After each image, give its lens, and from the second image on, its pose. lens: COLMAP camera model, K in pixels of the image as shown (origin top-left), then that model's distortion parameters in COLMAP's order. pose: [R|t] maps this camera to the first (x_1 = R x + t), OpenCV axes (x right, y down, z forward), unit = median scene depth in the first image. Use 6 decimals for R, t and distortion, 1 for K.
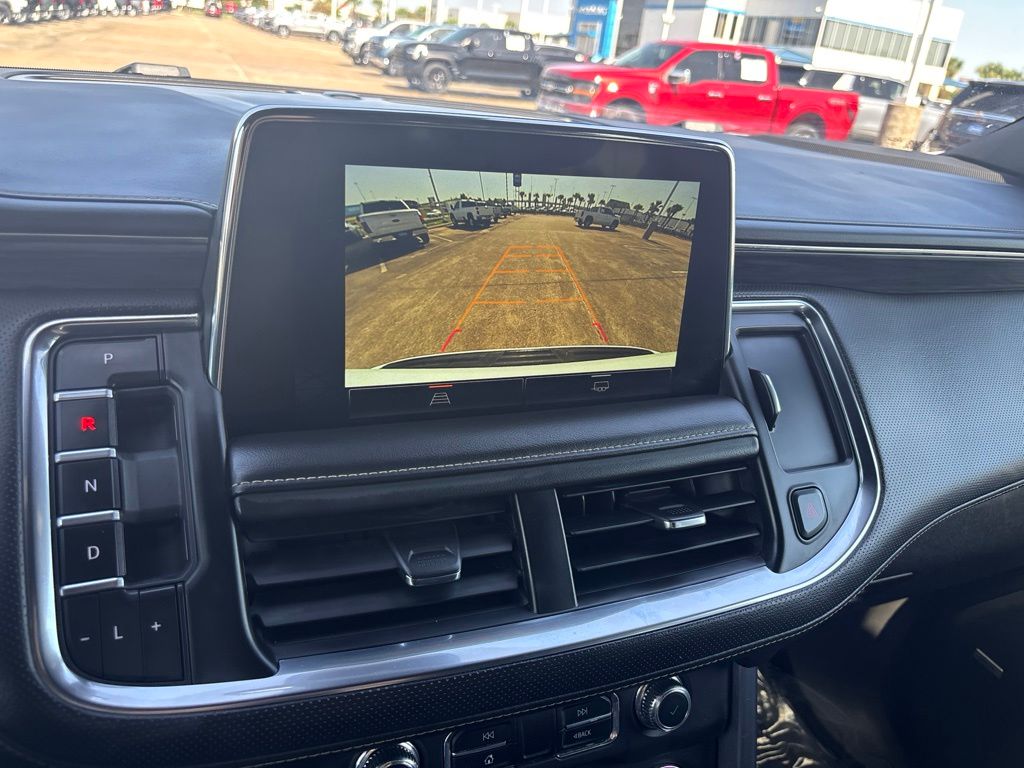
lens RADIAL K [[764.6, 0, 509.9], [0, 764.6, 381.7], [0, 0, 1]] dist [0.067074, -0.072576]
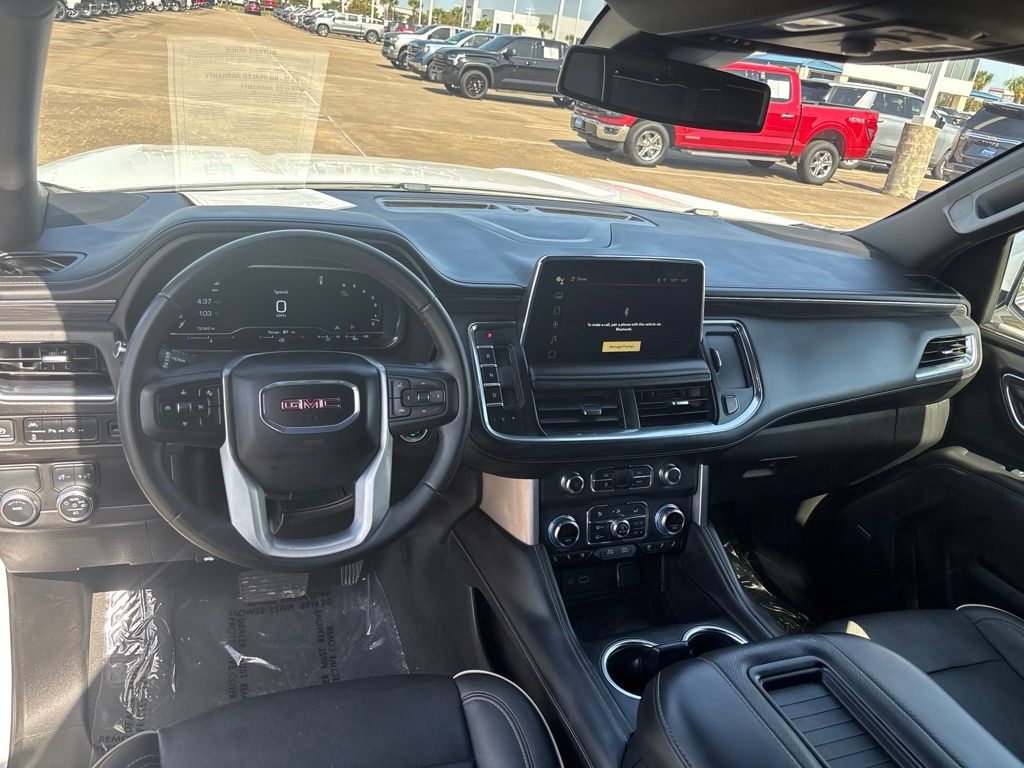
lens RADIAL K [[764.6, 0, 509.9], [0, 764.6, 381.7], [0, 0, 1]] dist [0.067074, -0.072576]
pose [[0.999186, 0.031024, -0.025792, -0.254645], [-0.030928, 0.999513, 0.004116, 0.096579], [0.025907, -0.003315, 0.999659, -1.435146]]
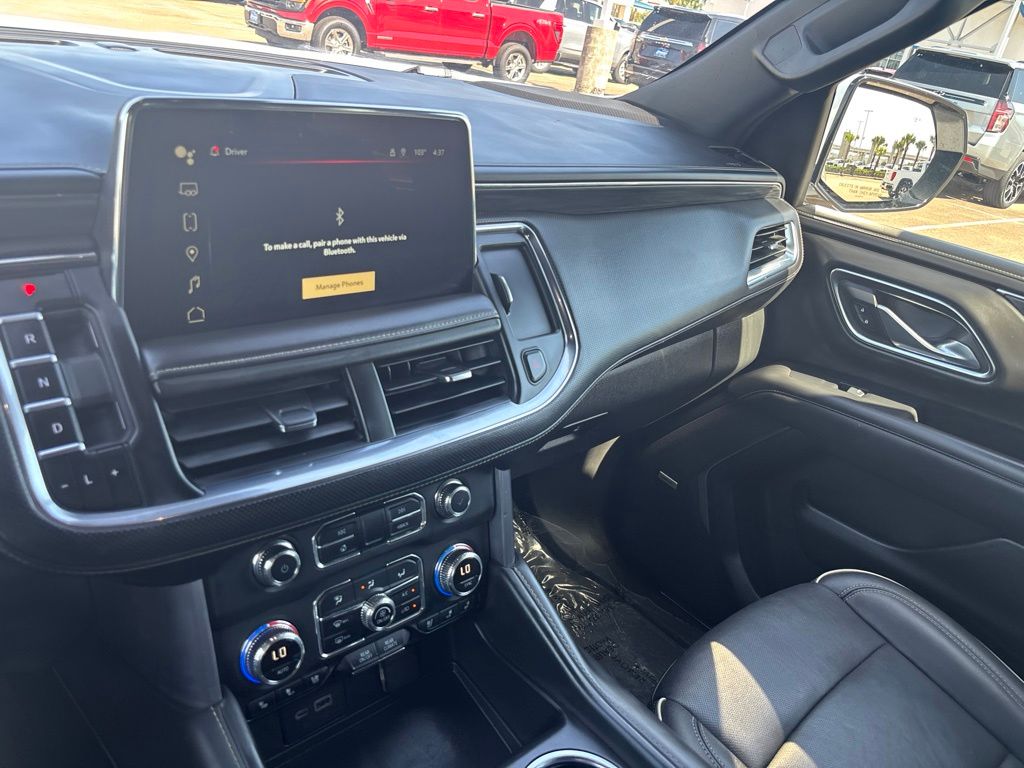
lens RADIAL K [[764.6, 0, 509.9], [0, 764.6, 381.7], [0, 0, 1]] dist [0.067074, -0.072576]
pose [[0.942984, -0.106020, 0.315501, -0.127450], [0.073264, 0.990780, 0.113963, 0.023716], [-0.324674, -0.084350, 0.942057, -0.375521]]
